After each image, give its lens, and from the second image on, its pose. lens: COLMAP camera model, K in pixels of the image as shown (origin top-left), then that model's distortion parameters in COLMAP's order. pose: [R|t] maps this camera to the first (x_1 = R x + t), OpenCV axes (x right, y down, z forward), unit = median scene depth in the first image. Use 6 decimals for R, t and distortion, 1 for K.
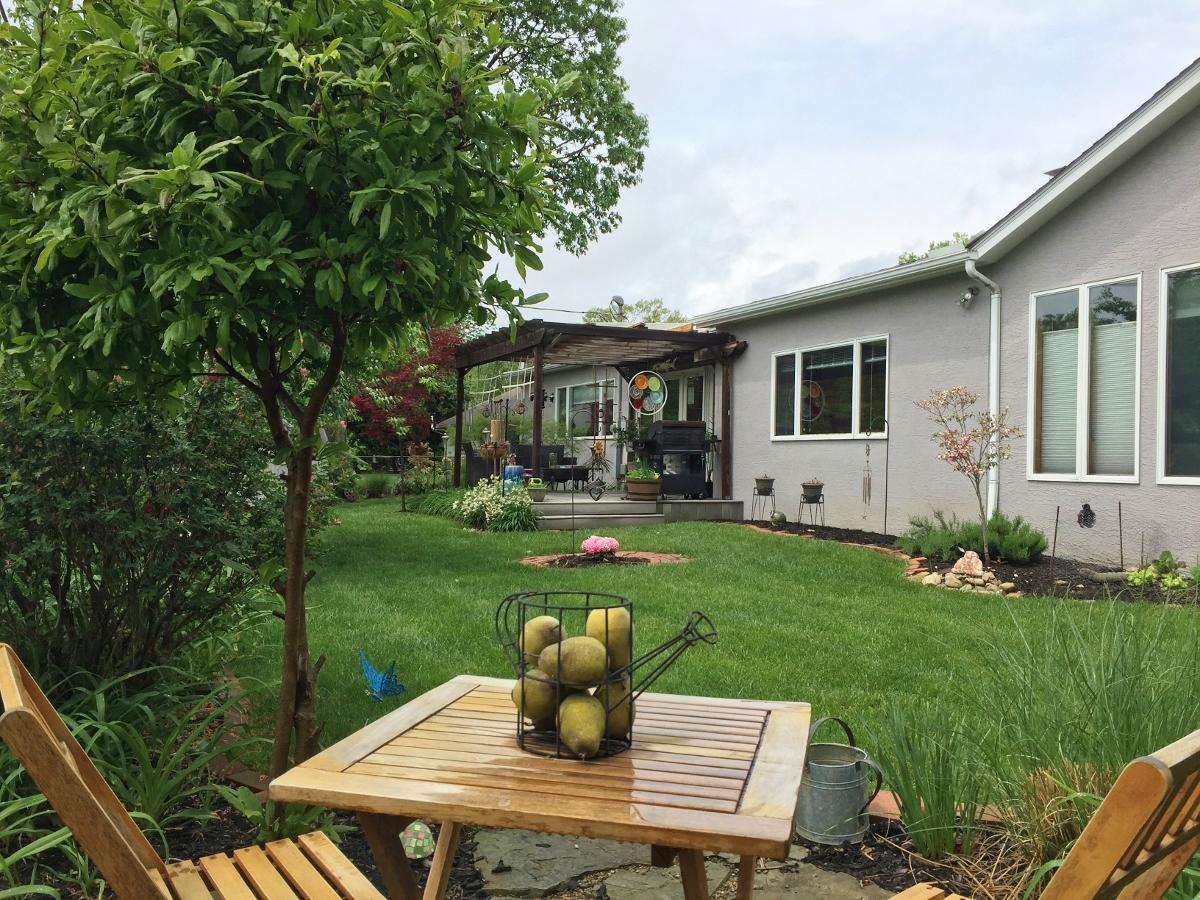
lens RADIAL K [[999.5, 0, 600.0], [0, 999.5, 450.0], [0, 0, 1]] dist [0.057403, -0.002588]
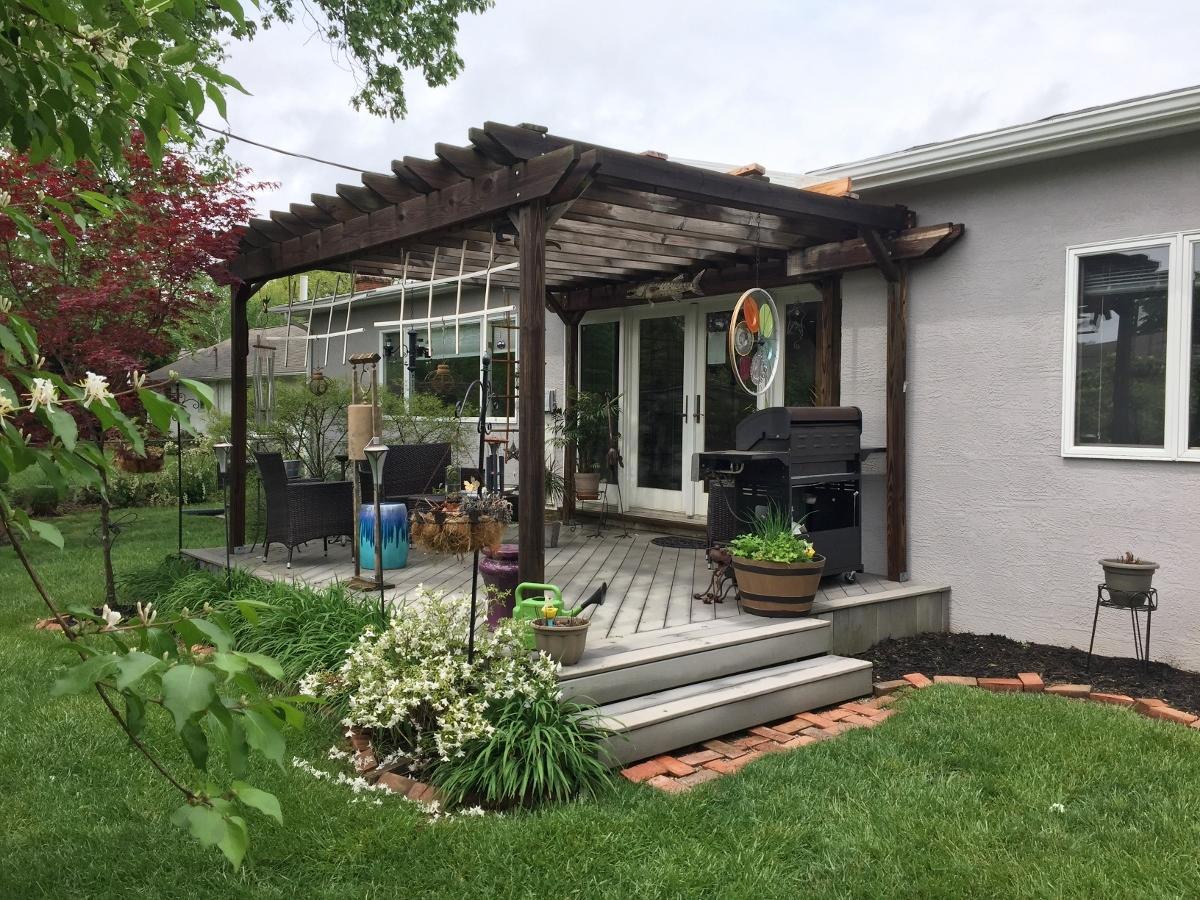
lens RADIAL K [[999.5, 0, 600.0], [0, 999.5, 450.0], [0, 0, 1]] dist [0.057403, -0.002588]
pose [[0.961491, -0.020205, 0.274093, -0.124605], [0.006471, 0.998682, 0.050921, -0.032204], [-0.274761, -0.047186, 0.960354, 0.589181]]
